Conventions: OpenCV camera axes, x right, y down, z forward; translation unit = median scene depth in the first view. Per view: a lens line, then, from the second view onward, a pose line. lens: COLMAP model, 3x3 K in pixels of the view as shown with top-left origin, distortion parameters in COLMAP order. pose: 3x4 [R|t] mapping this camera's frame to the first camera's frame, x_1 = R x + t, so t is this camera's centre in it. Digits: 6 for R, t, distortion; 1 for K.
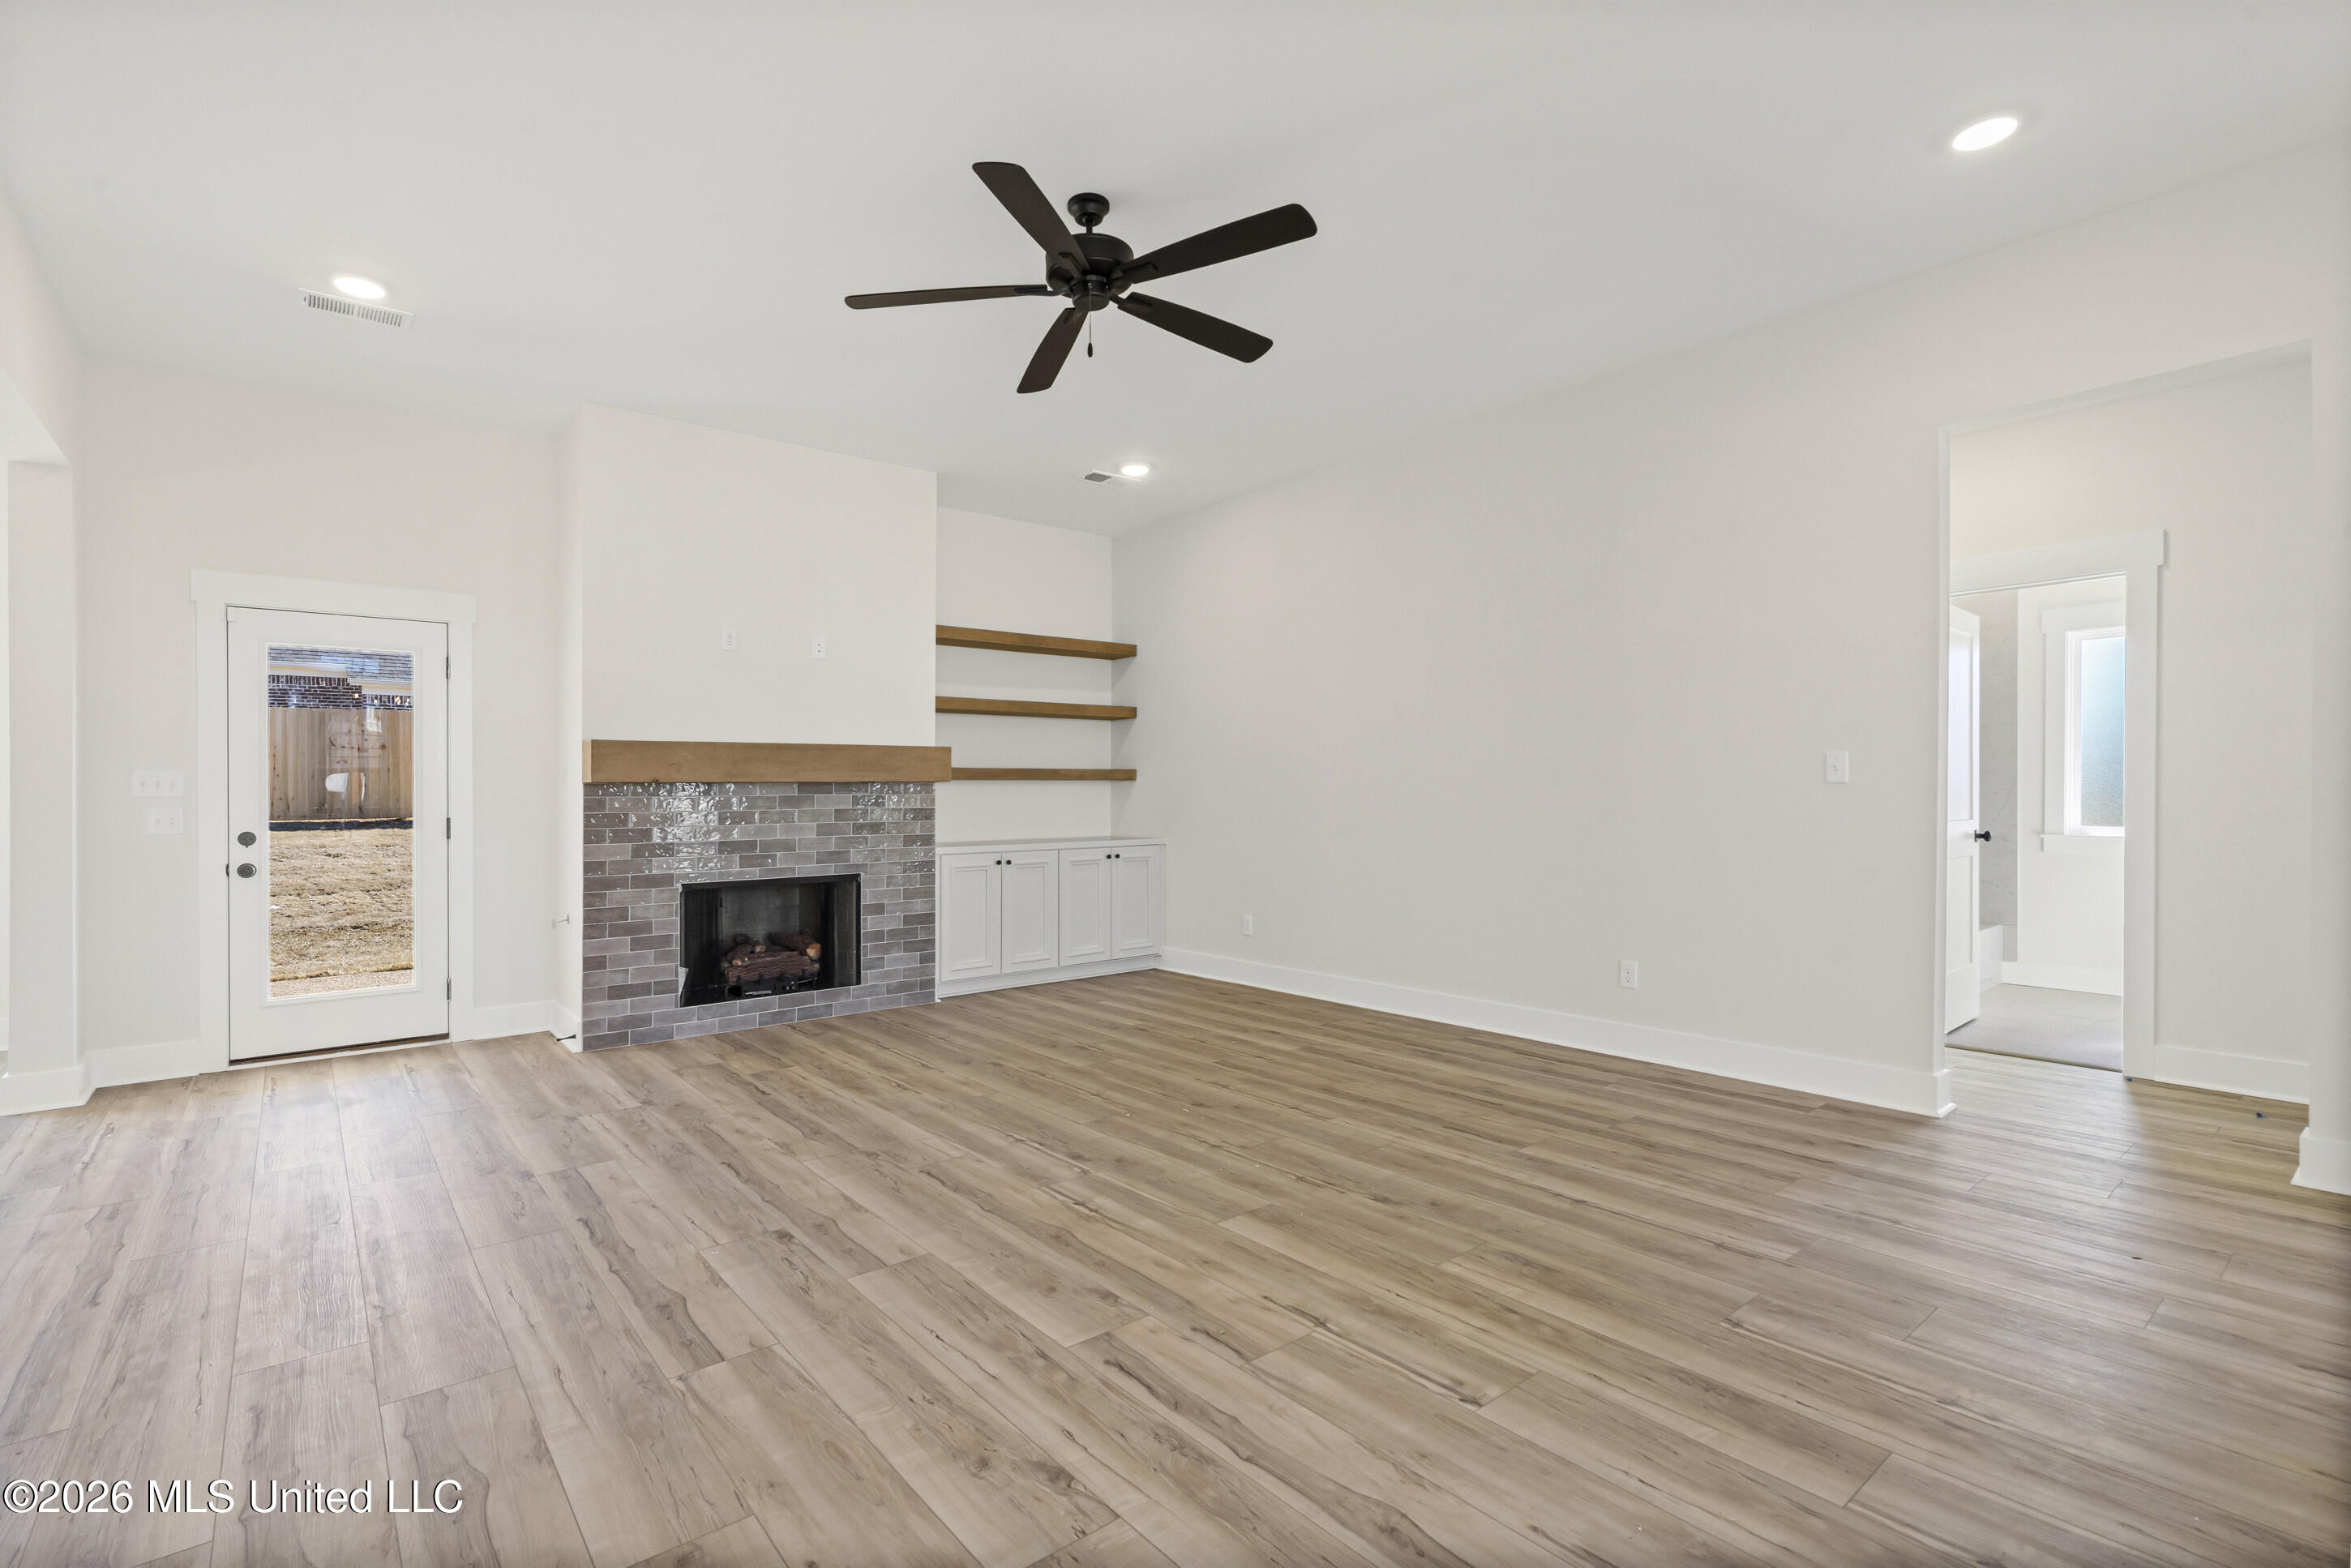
lens RADIAL K [[1069.1, 0, 1179.2], [0, 1069.1, 793.9], [0, 0, 1]] dist [-0.006570, 0.001132]
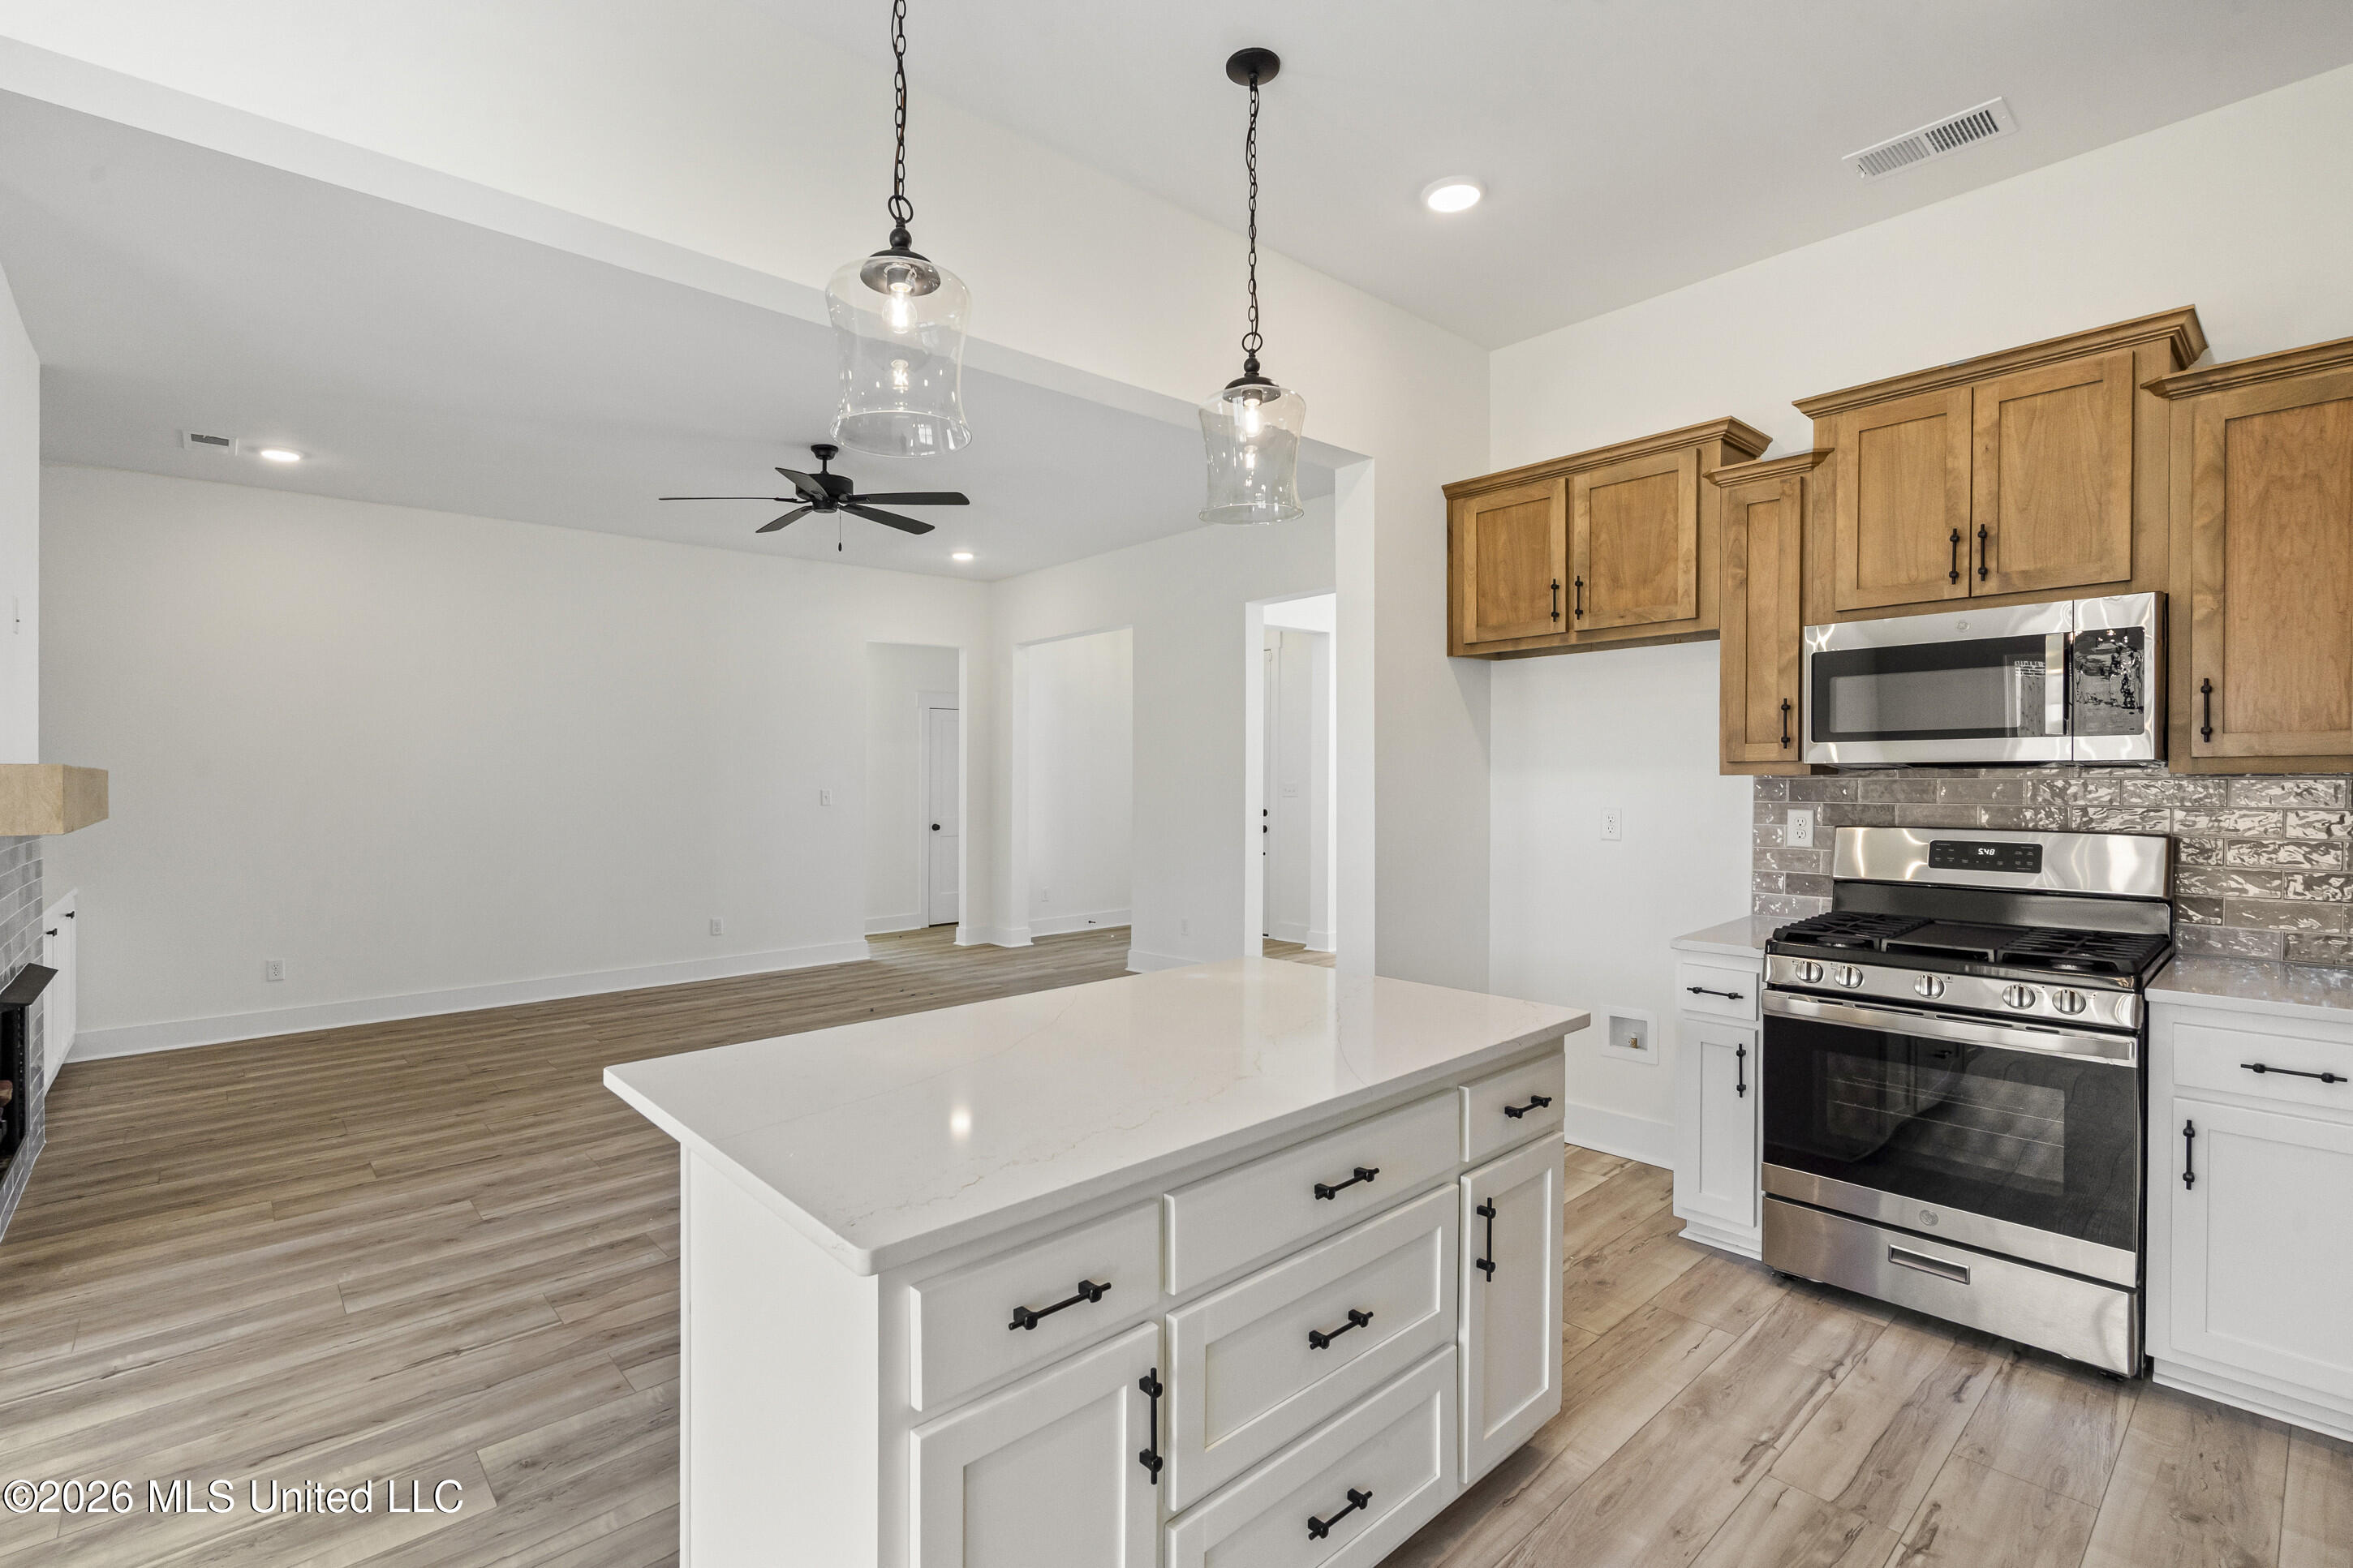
lens RADIAL K [[1069.8, 0, 1152.4], [0, 1069.8, 776.1], [0, 0, 1]] dist [-0.006570, 0.001132]
pose [[-0.035044, 0.007289, 0.999359, -1.146251], [0.008370, 0.999940, -0.007000, -0.031431], [-0.999351, 0.008120, -0.035102, 0.398716]]
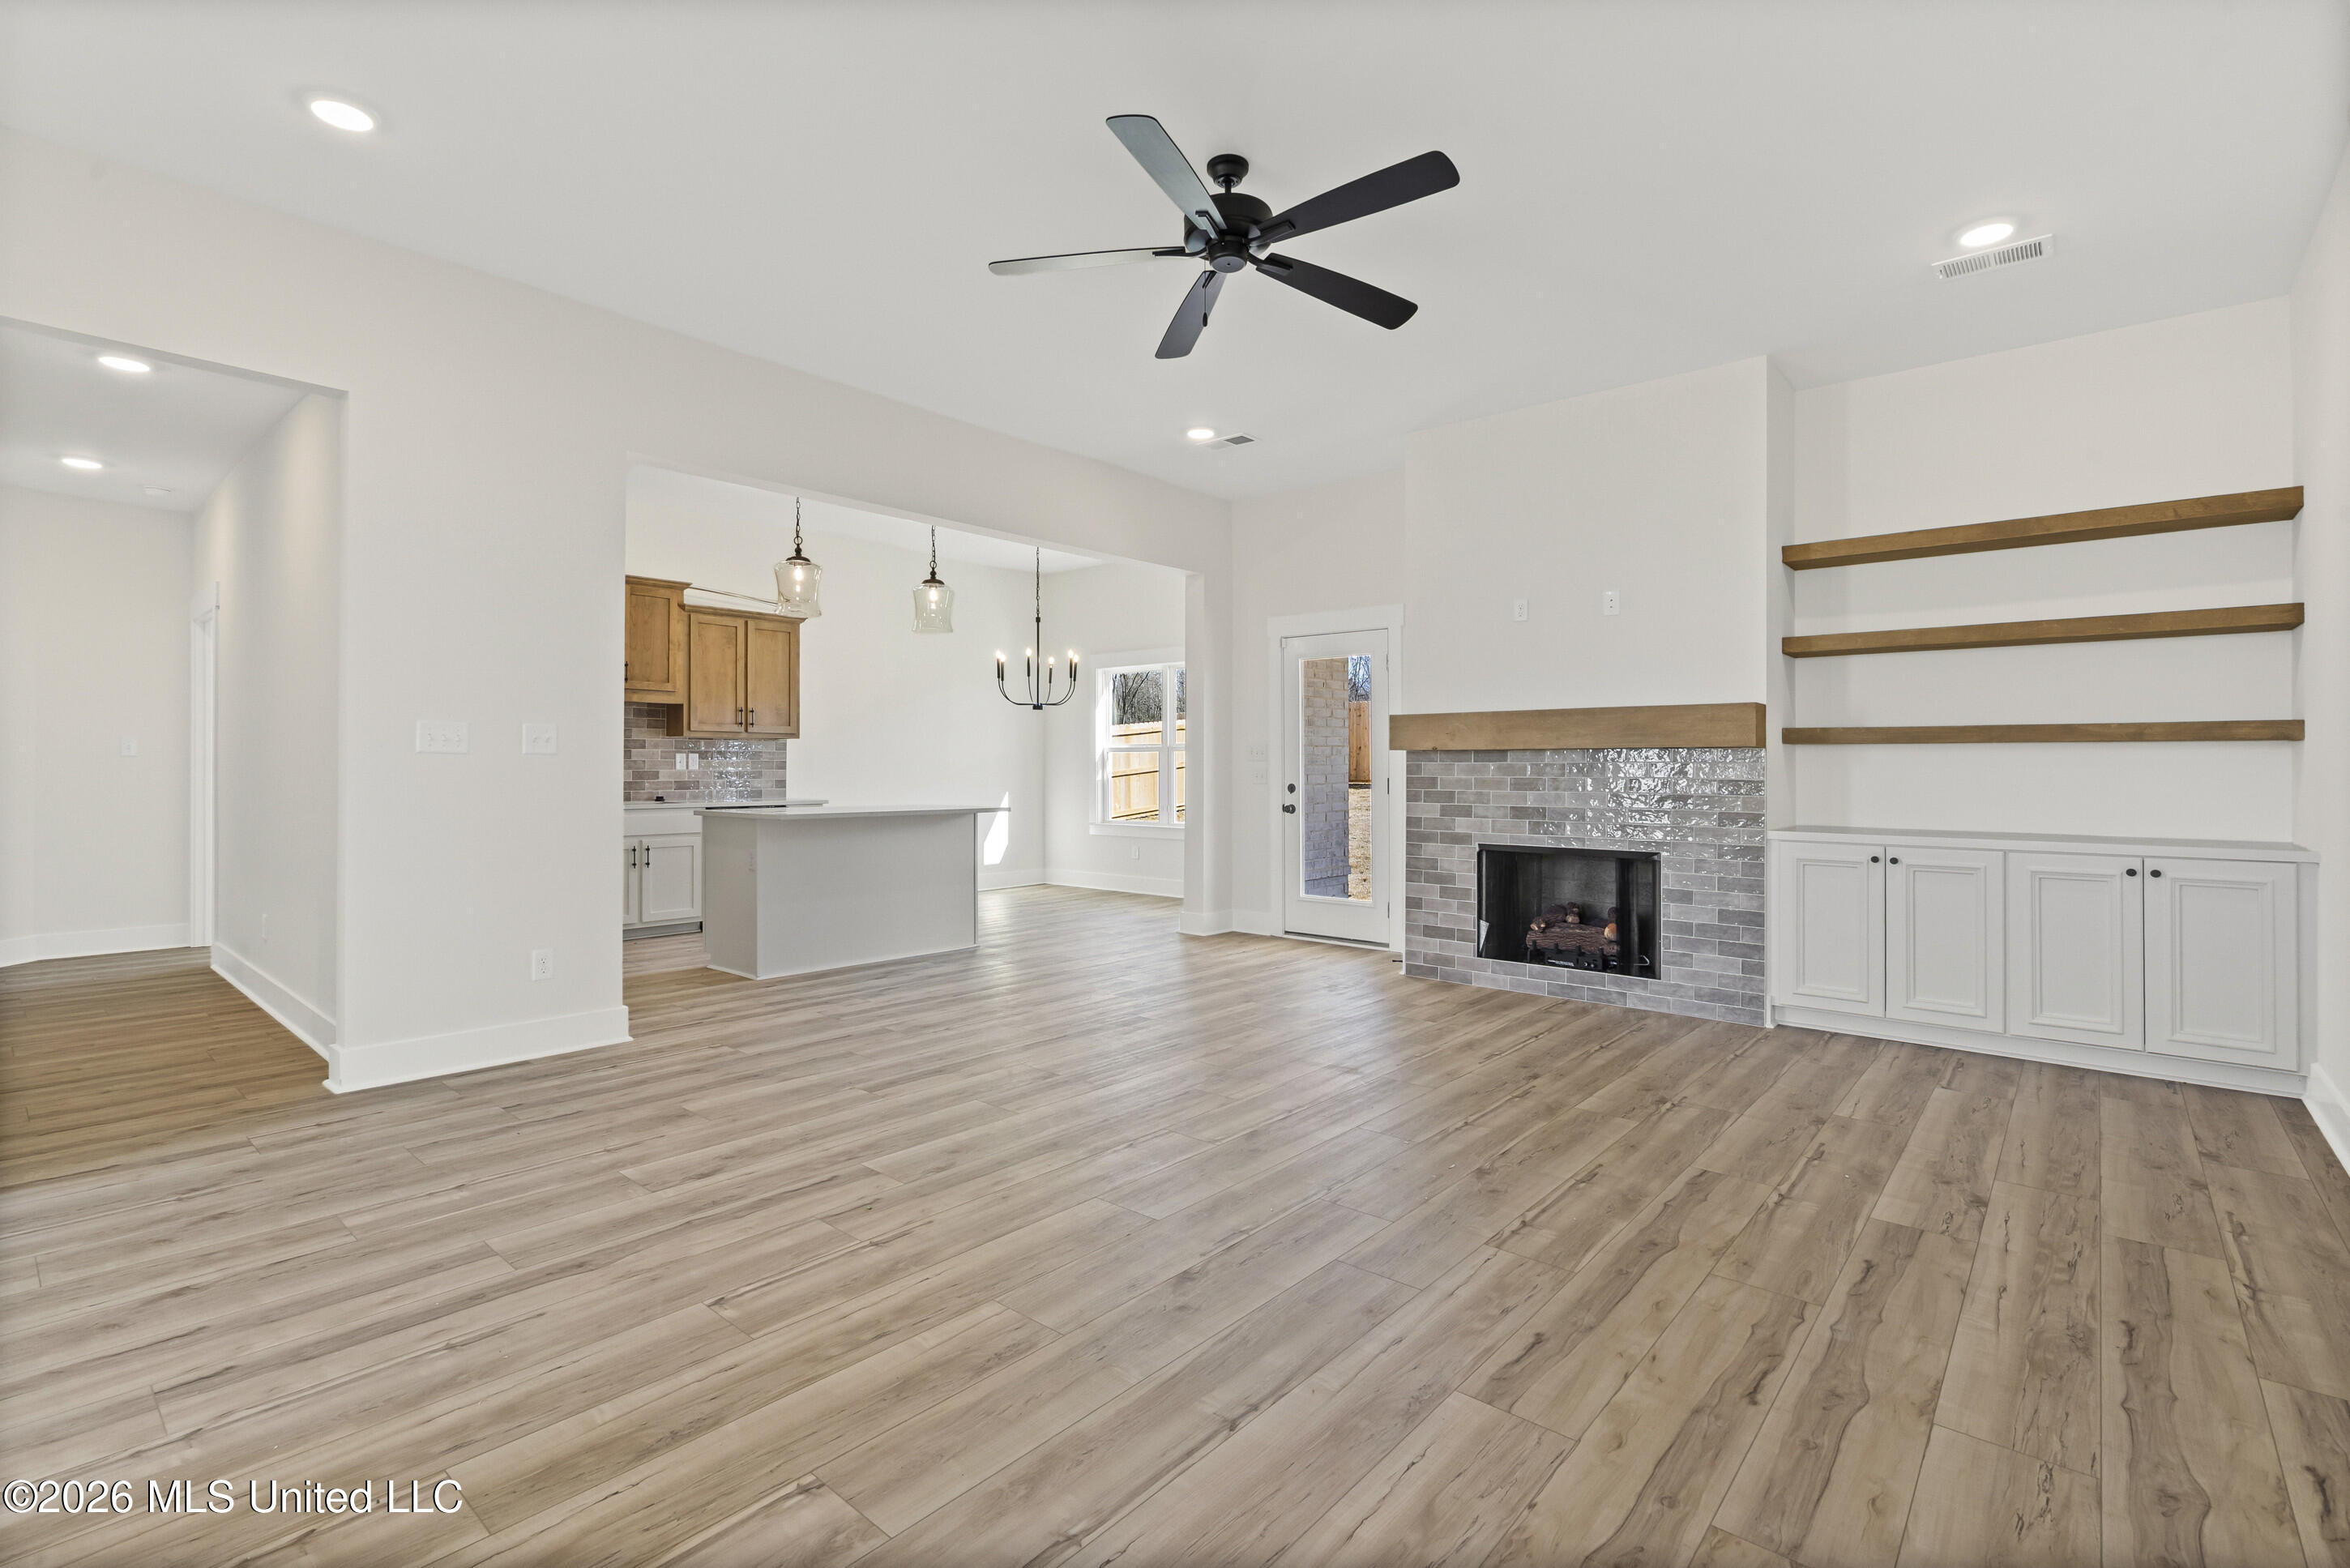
lens RADIAL K [[1068.6, 0, 1117.1], [0, 1068.6, 756.1], [0, 0, 1]] dist [-0.006570, 0.001132]
pose [[0.146863, 0.000432, -0.989157, 0.580039], [-0.003781, 0.999993, -0.000125, -0.003127], [0.989150, 0.003758, 0.146864, 0.500521]]
